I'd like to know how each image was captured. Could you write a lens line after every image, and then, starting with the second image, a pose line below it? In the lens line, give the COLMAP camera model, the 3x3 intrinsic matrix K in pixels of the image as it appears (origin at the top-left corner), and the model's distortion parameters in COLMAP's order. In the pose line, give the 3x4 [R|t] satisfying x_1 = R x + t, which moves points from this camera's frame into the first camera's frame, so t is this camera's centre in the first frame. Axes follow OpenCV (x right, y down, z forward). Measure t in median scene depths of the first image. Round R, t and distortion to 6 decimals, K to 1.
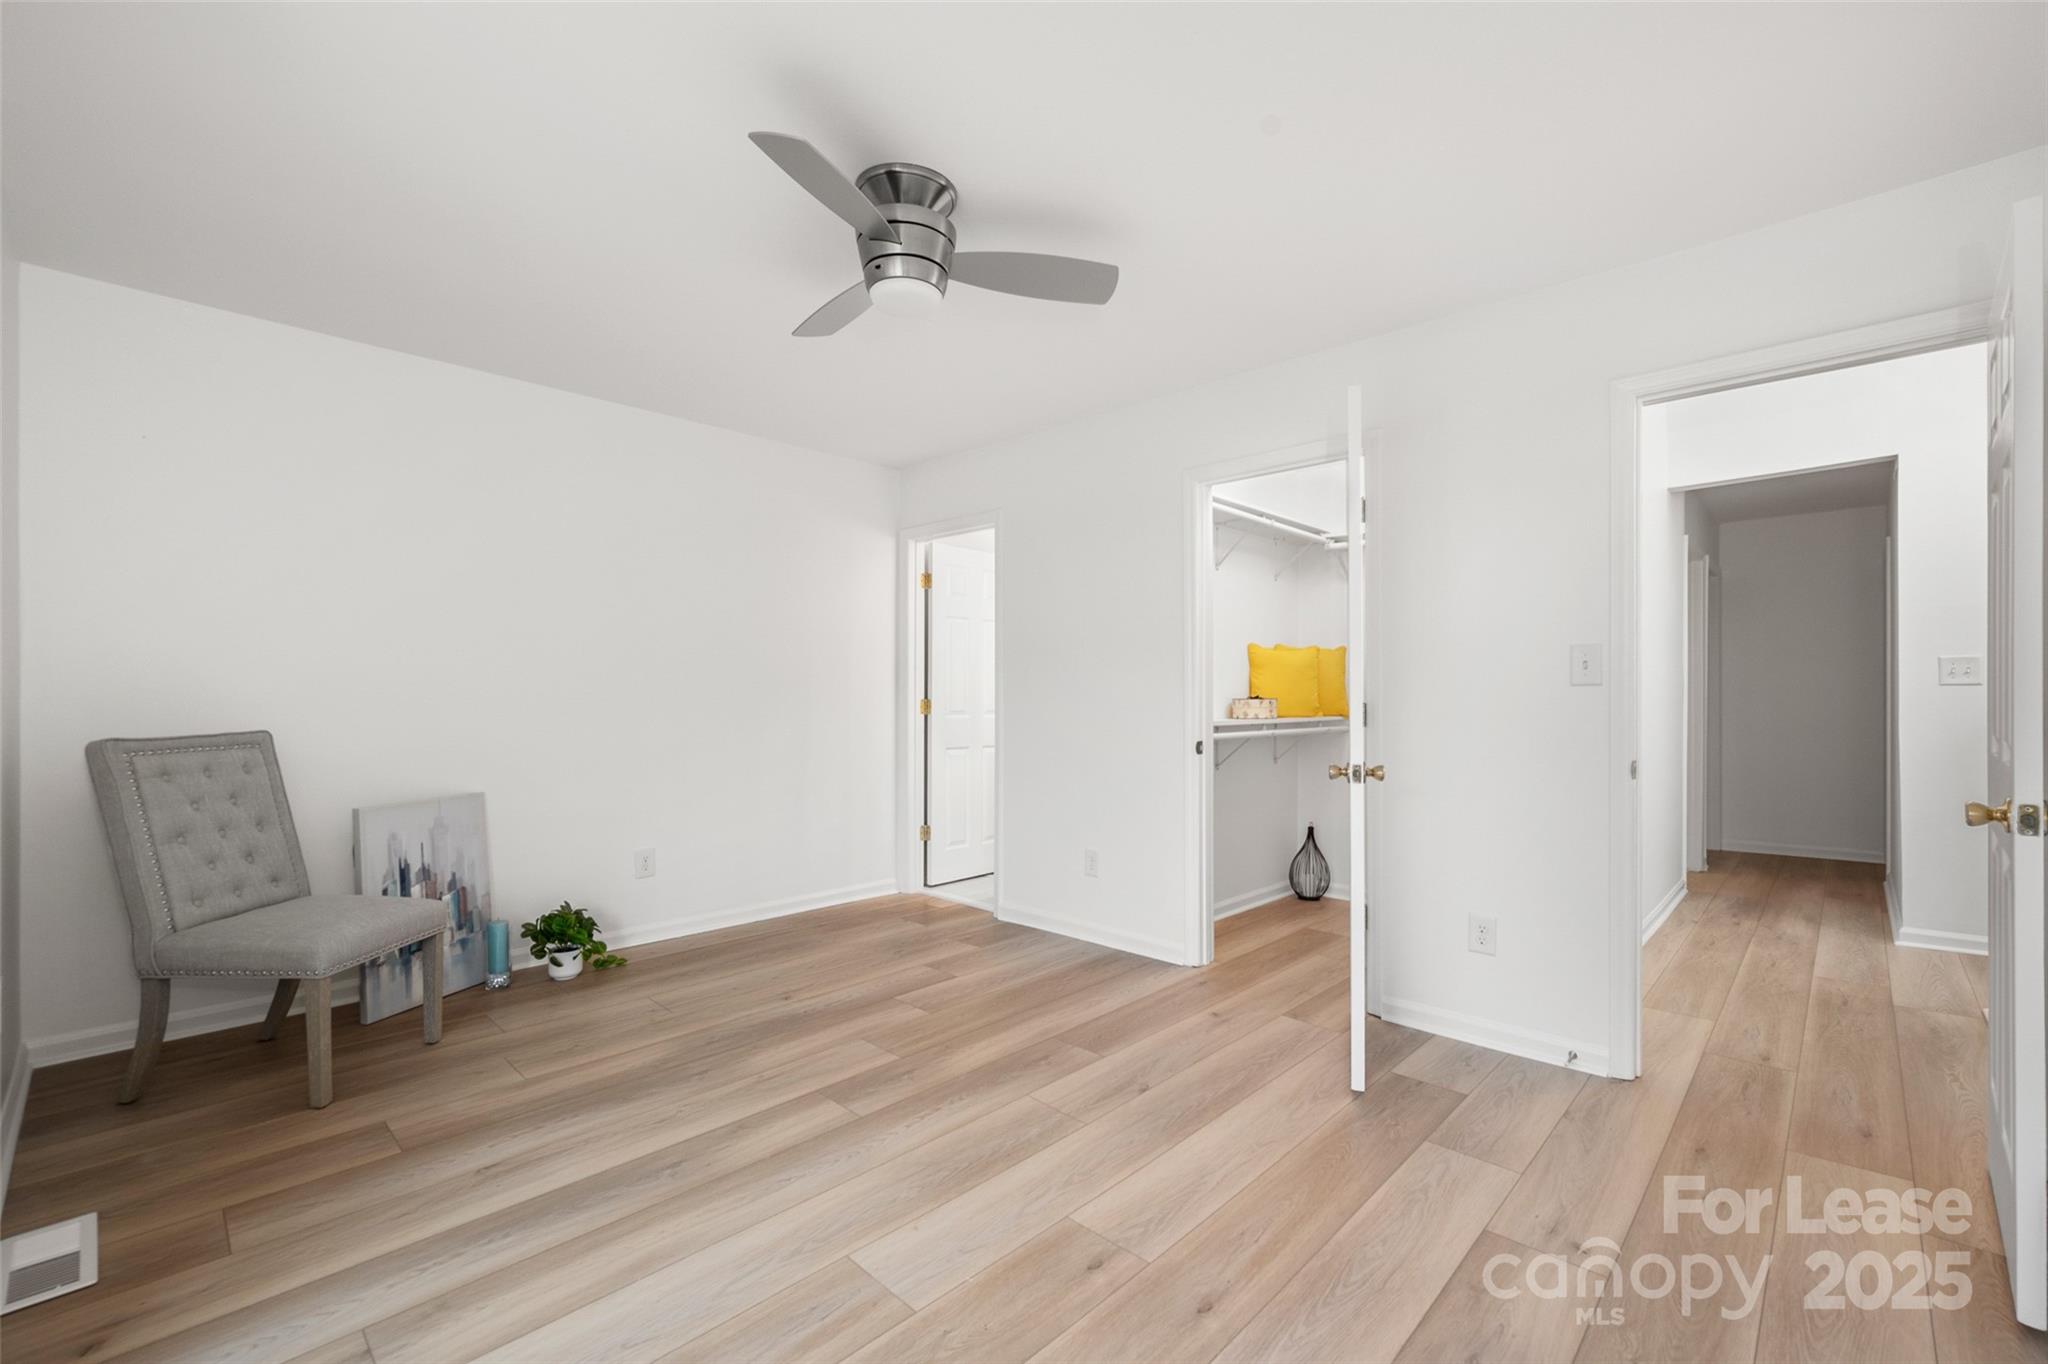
lens RADIAL K [[868.9, 0, 1039.8], [0, 868.9, 689.9], [0, 0, 1]] dist [-0.000833, -0.000124]
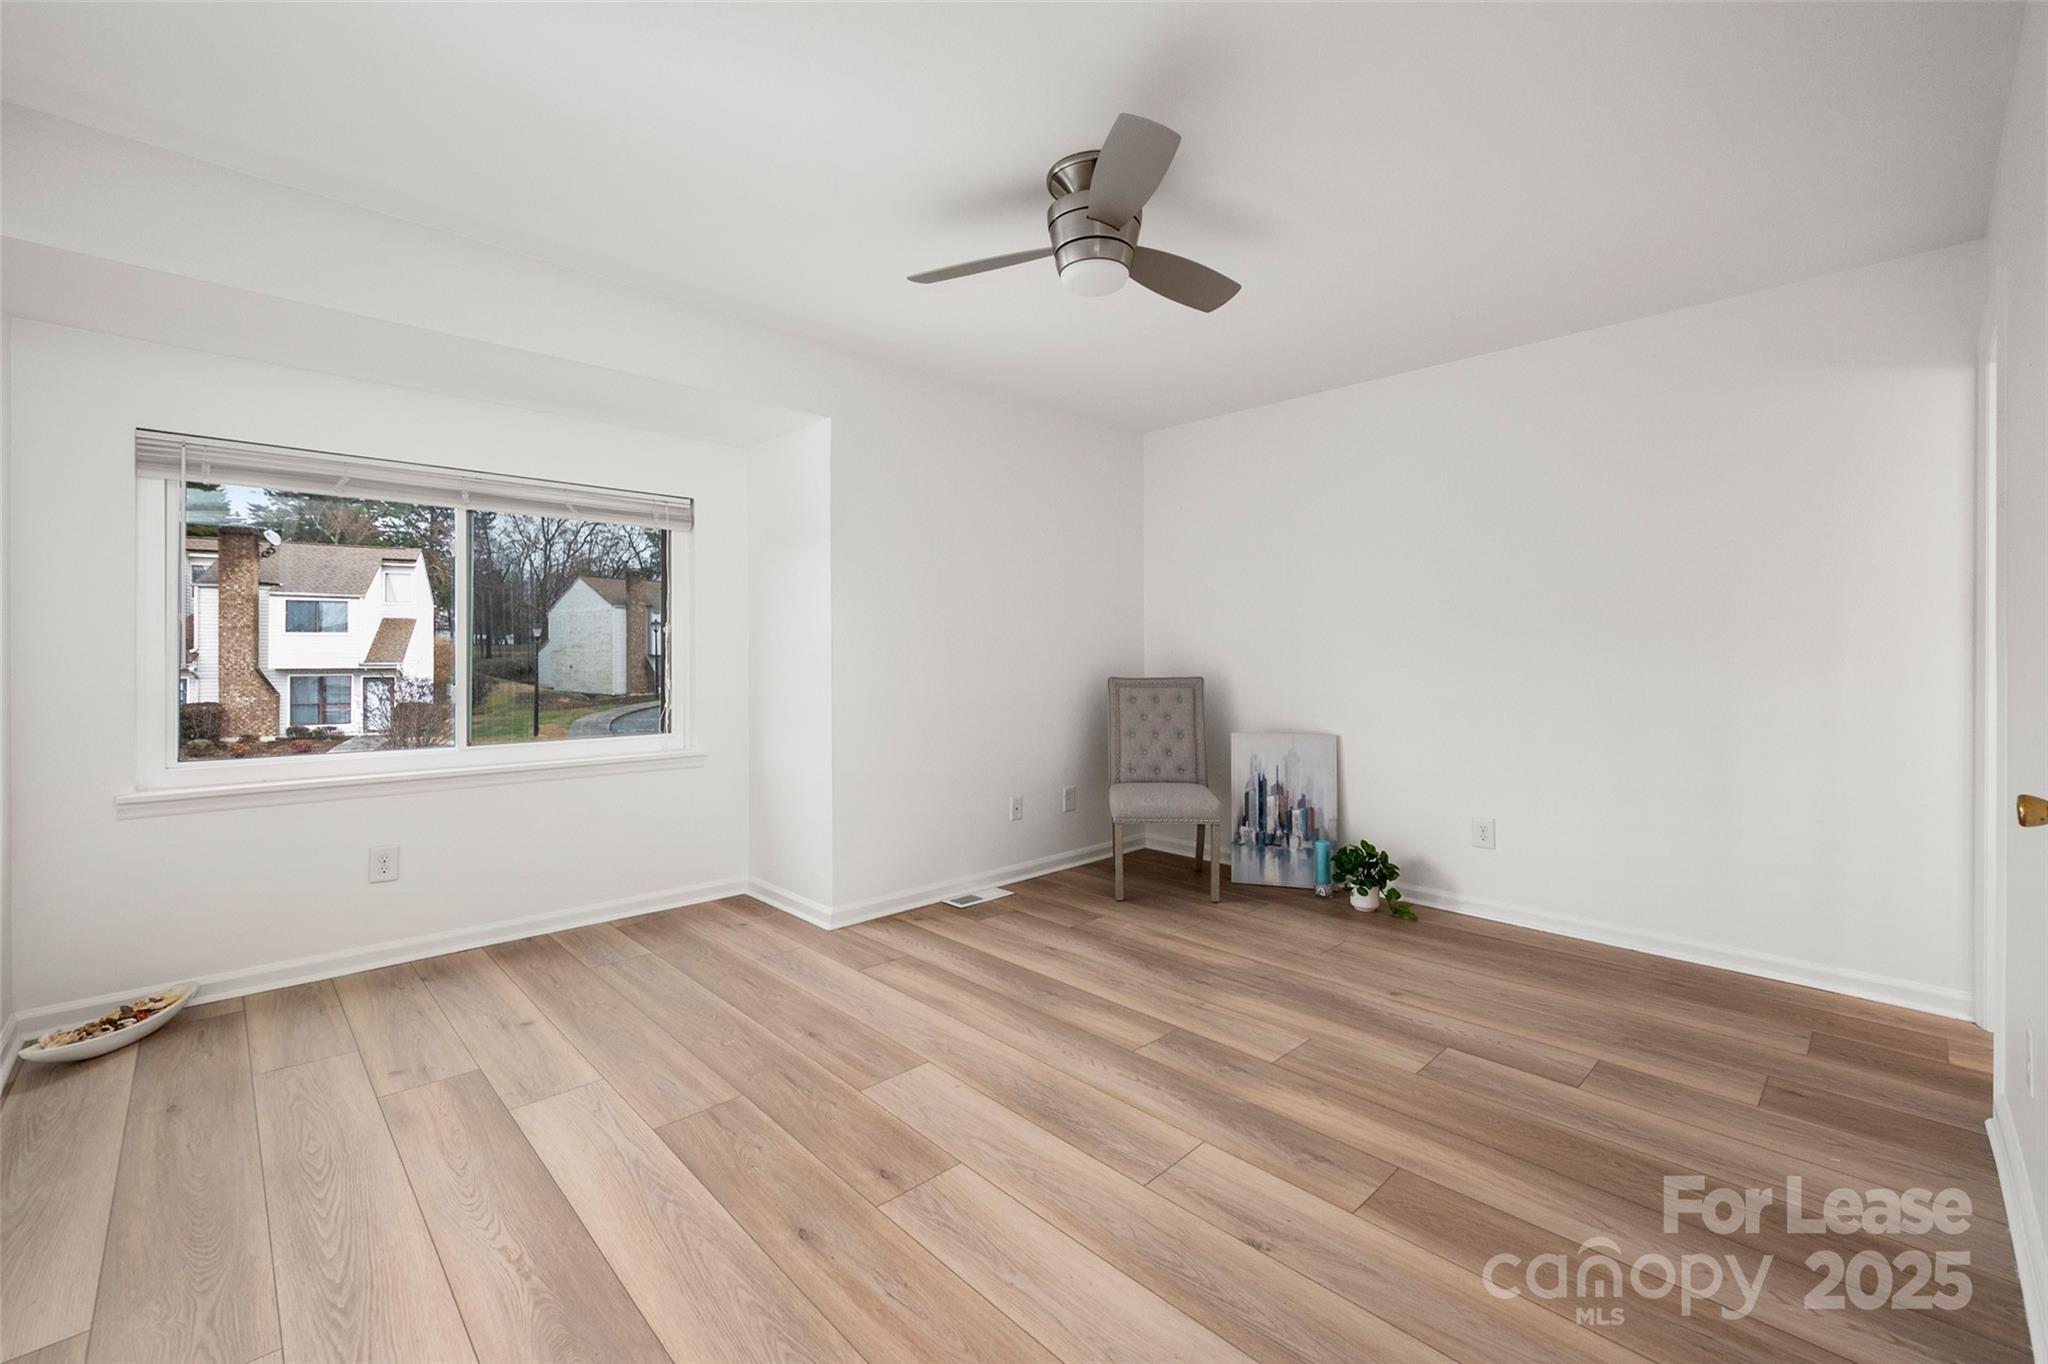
lens RADIAL K [[858.7, 0, 1020.5], [0, 858.7, 648.8], [0, 0, 1]] dist [-0.000392, -0.000179]
pose [[-0.056672, -0.007942, -0.998361, 0.724244], [0.001785, 0.999966, -0.008056, 0.008446], [0.998391, -0.002239, -0.056656, 0.787696]]
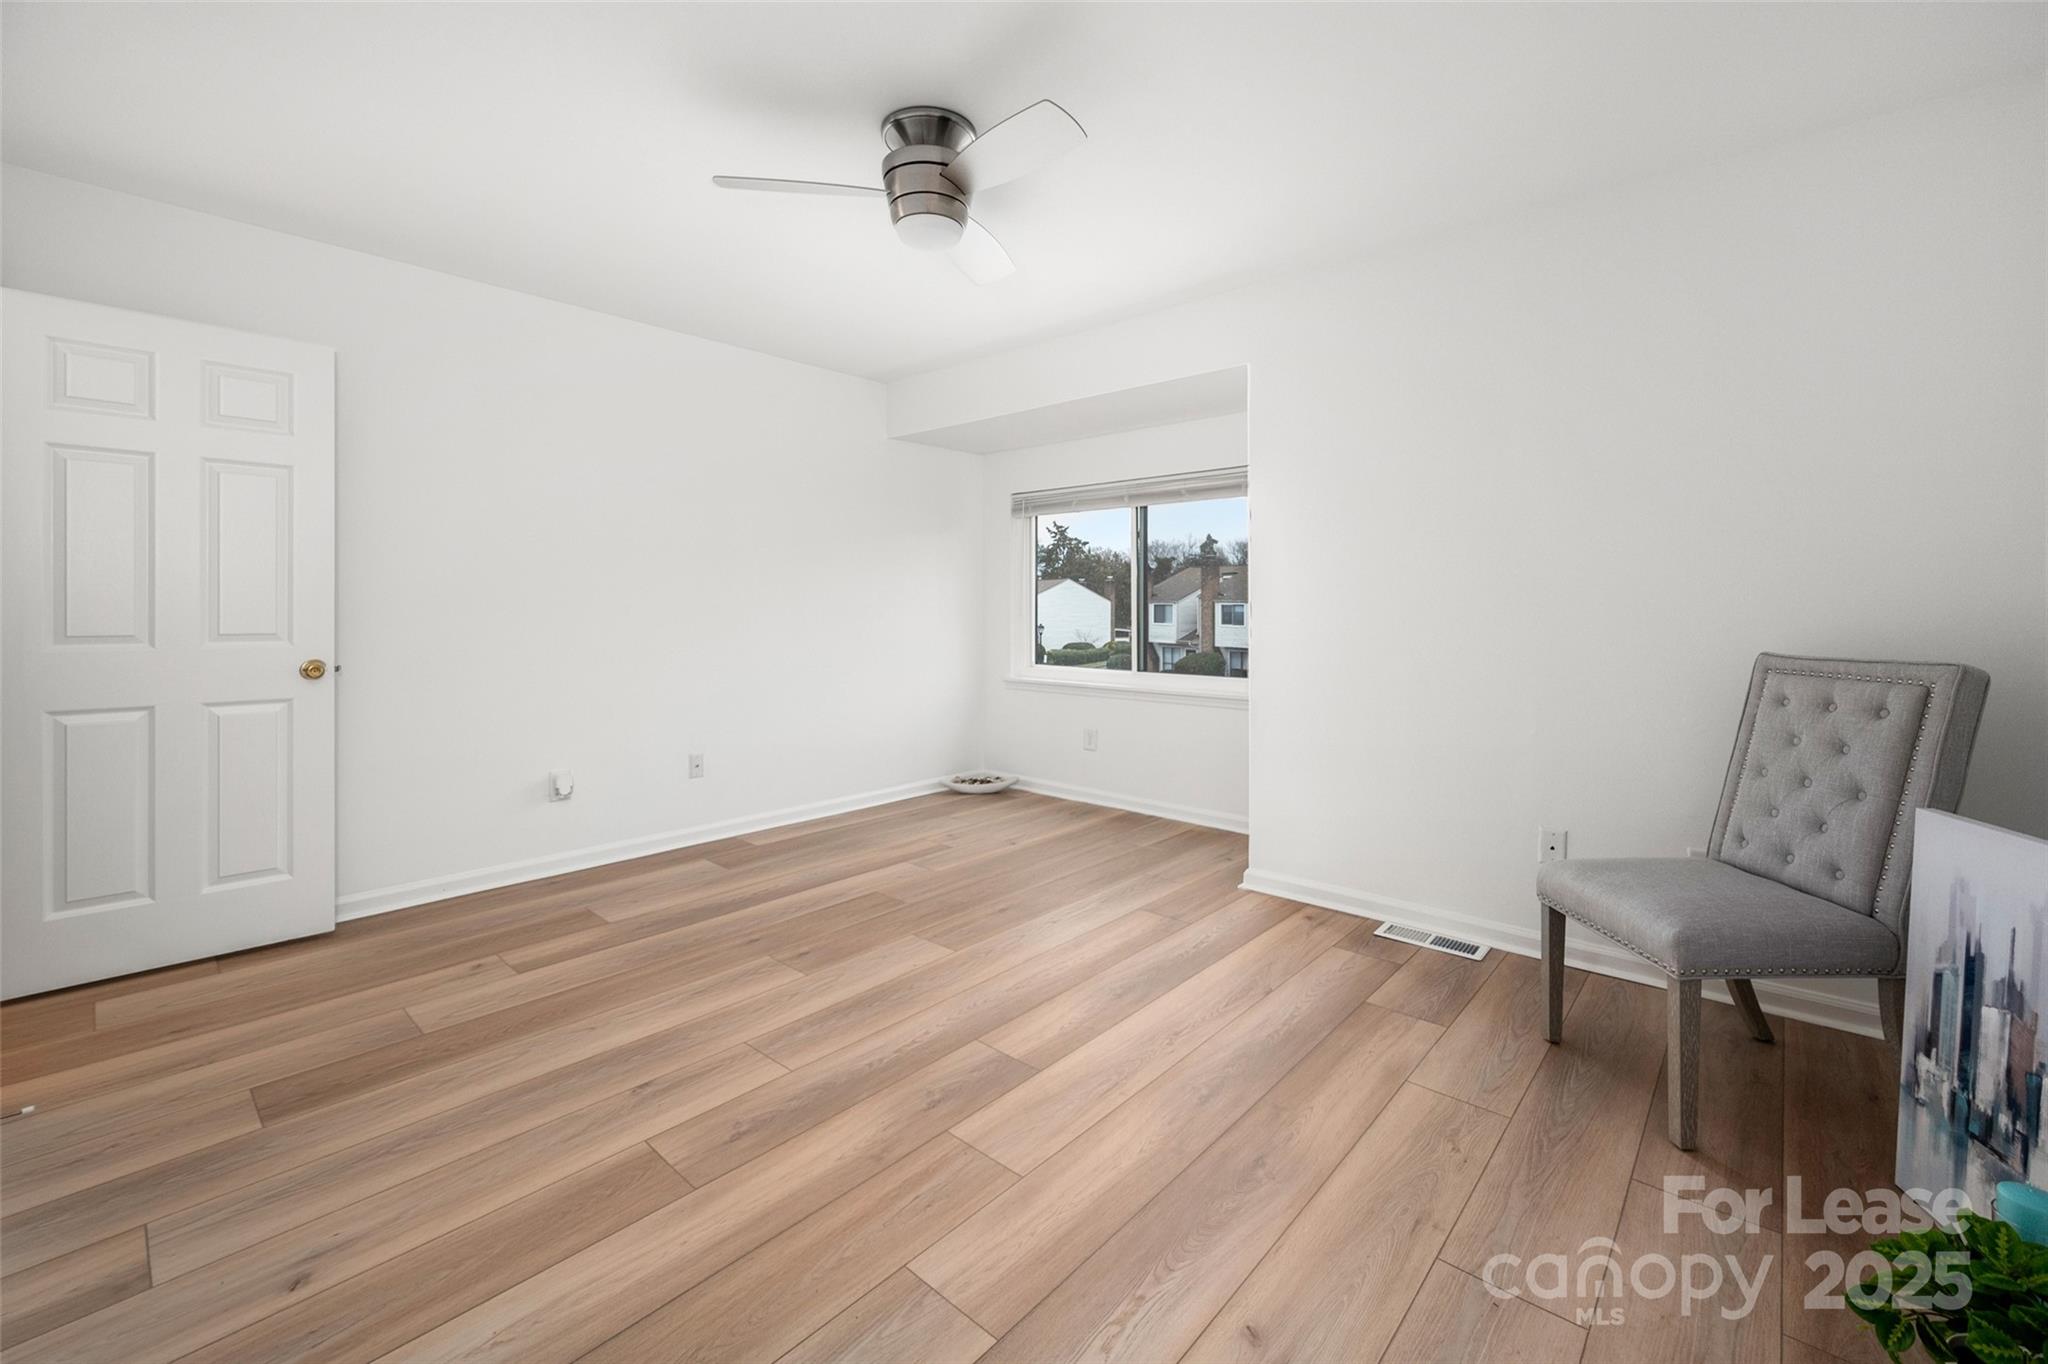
lens RADIAL K [[836.1, 0, 1033.3], [0, 836.1, 607.1], [0, 0, 1]] dist [-0.001424, 0.000003]
pose [[-0.999578, -0.002559, -0.028946, -0.205030], [-0.002496, 0.999994, -0.002228, 0.009066], [0.028951, -0.002155, -0.999578, 1.649821]]
